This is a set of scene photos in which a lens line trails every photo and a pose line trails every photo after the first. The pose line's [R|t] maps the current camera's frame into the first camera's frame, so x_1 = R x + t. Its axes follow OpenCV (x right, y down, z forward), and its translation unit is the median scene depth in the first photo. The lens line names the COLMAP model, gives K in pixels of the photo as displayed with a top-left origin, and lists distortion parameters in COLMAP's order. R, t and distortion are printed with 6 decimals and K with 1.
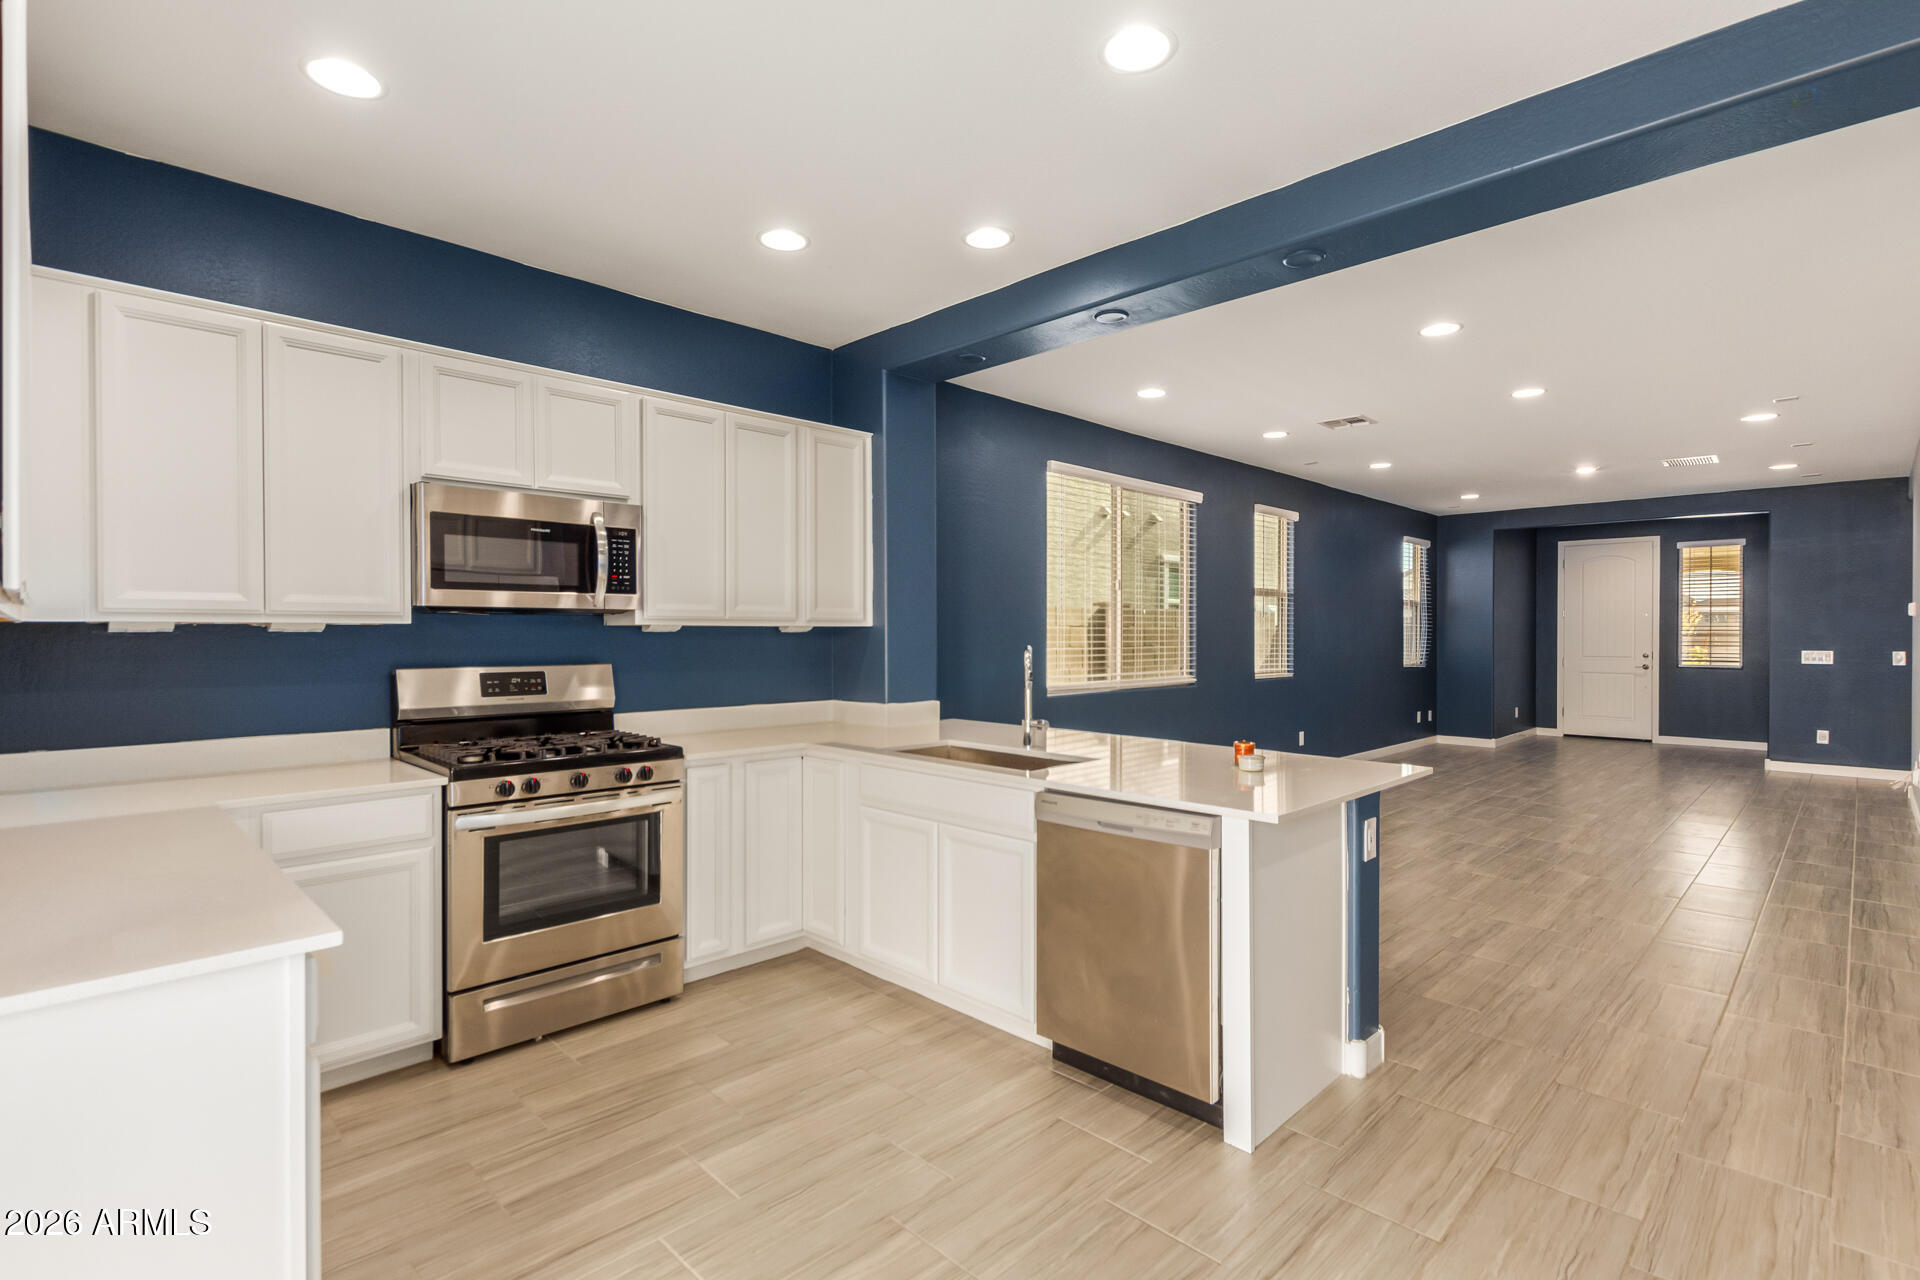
lens RADIAL K [[909.5, 0, 963.2], [0, 909.5, 637.6], [0, 0, 1]] dist [0.002692, -0.000421]
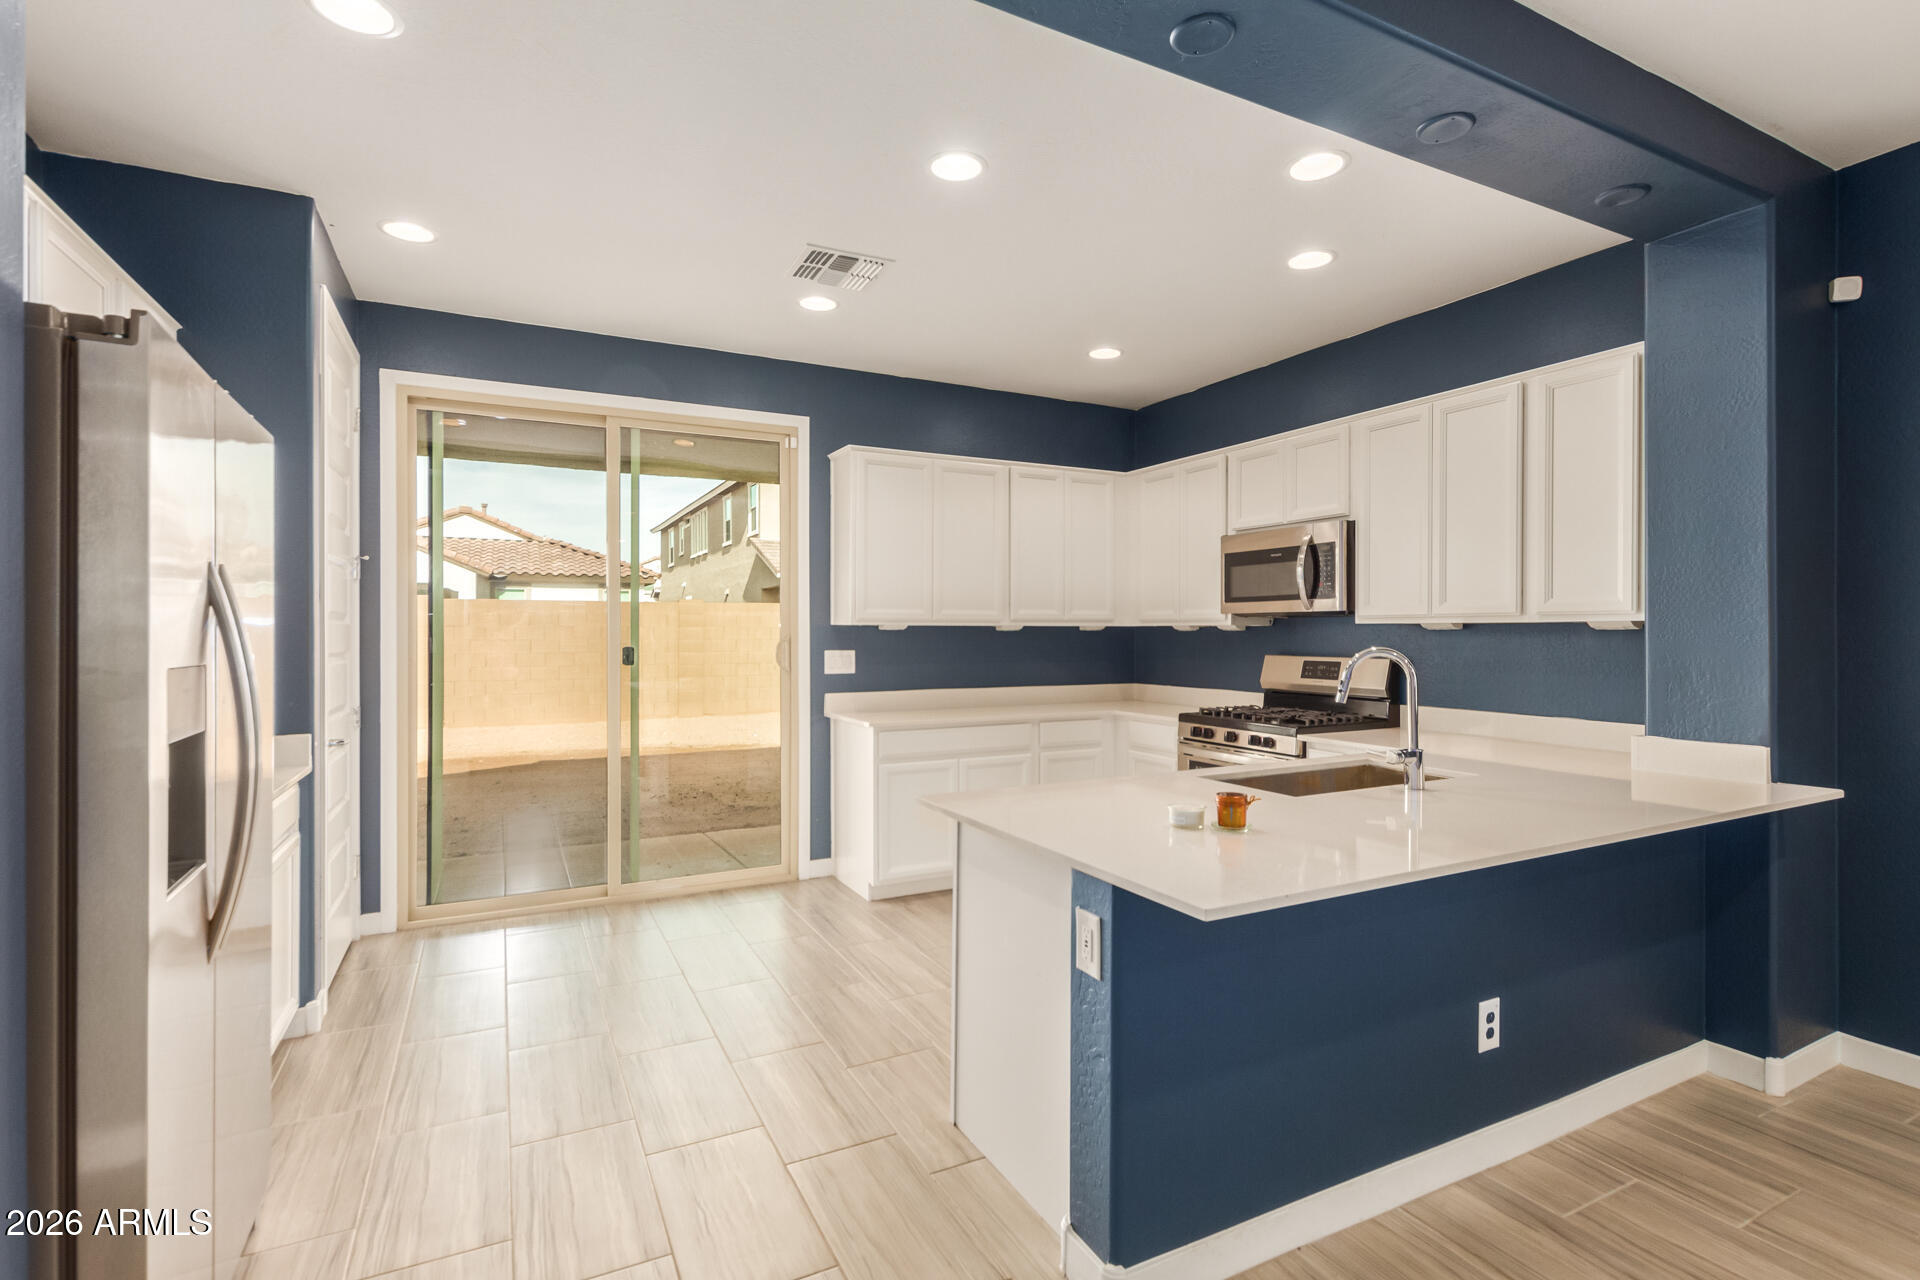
lens RADIAL K [[909.5, 0, 974.1], [0, 909.5, 633.4], [0, 0, 1]] dist [0.002692, -0.000421]
pose [[-0.297016, 0.001387, -0.954871, 0.933964], [-0.005792, 0.999978, 0.003255, -0.003552], [0.954855, 0.006497, -0.297002, 0.946705]]
